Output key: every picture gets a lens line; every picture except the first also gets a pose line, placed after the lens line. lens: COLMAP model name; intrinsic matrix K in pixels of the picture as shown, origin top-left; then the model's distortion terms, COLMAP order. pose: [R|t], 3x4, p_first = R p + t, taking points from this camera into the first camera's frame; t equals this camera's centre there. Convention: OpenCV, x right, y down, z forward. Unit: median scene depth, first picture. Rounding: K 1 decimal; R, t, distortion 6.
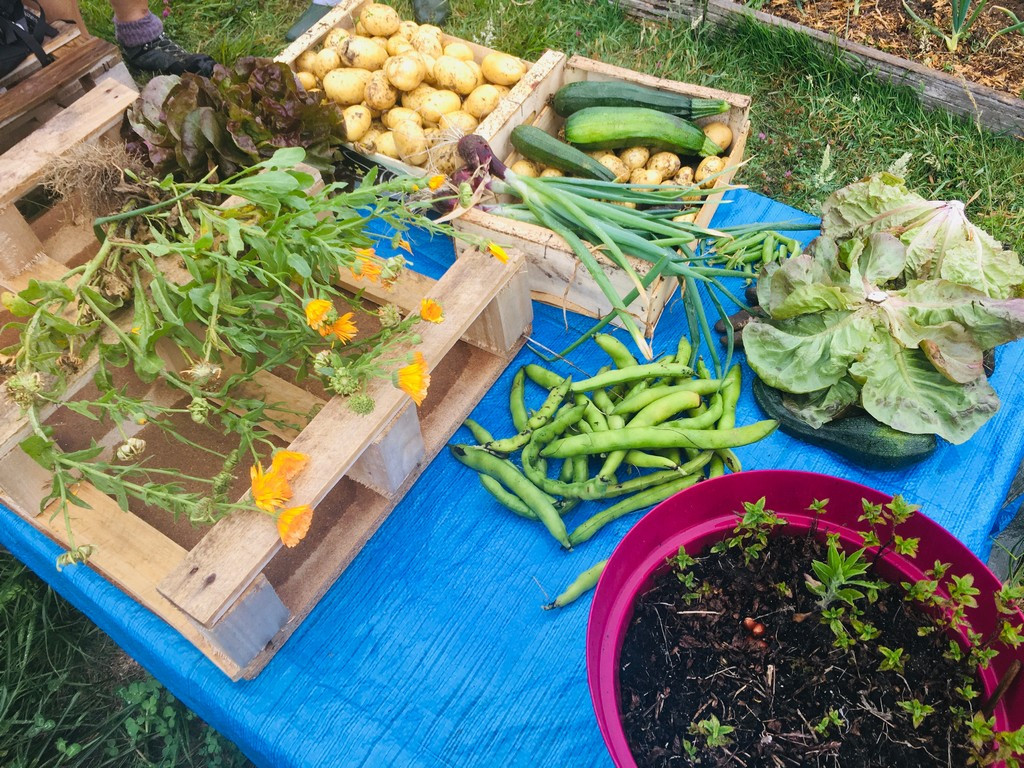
lens RADIAL K [[876.8, 0, 515.9], [0, 876.8, 392.5], [0, 0, 1]] dist [0.058453, -0.060541]
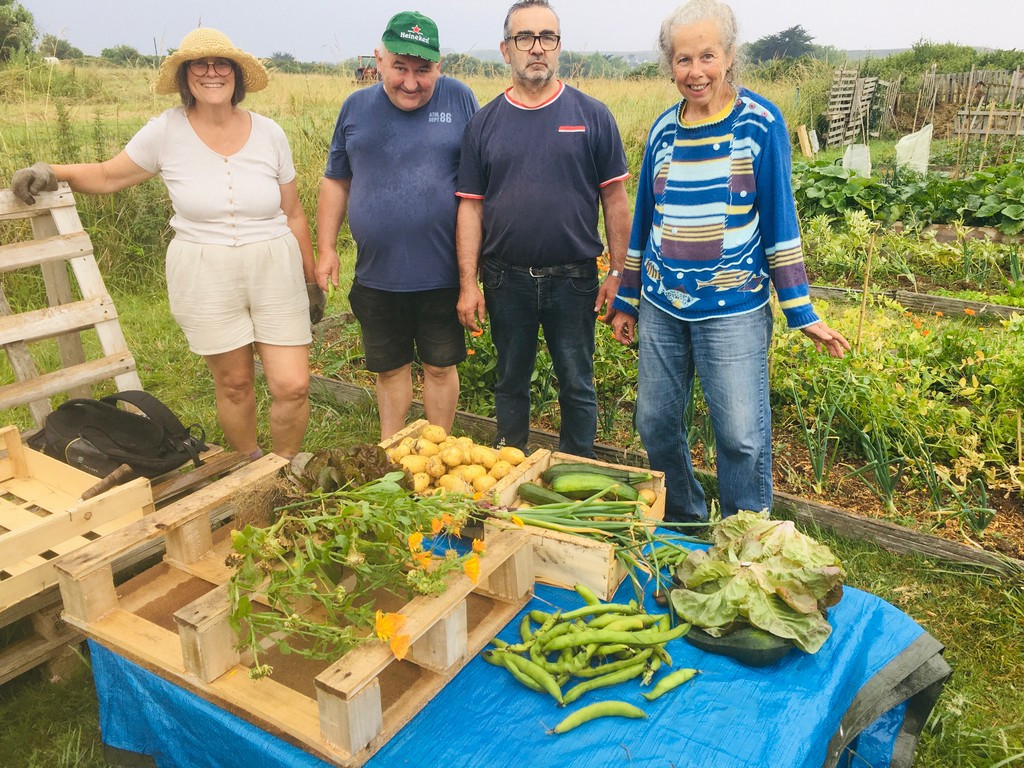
lens RADIAL K [[876.8, 0, 512.1], [0, 876.8, 383.3], [0, 0, 1]] dist [0.058453, -0.060541]
pose [[0.999312, 0.026975, 0.025455, -0.072940], [-0.008679, 0.837335, -0.546621, 0.493154], [-0.036060, 0.546024, 0.836993, -0.517206]]
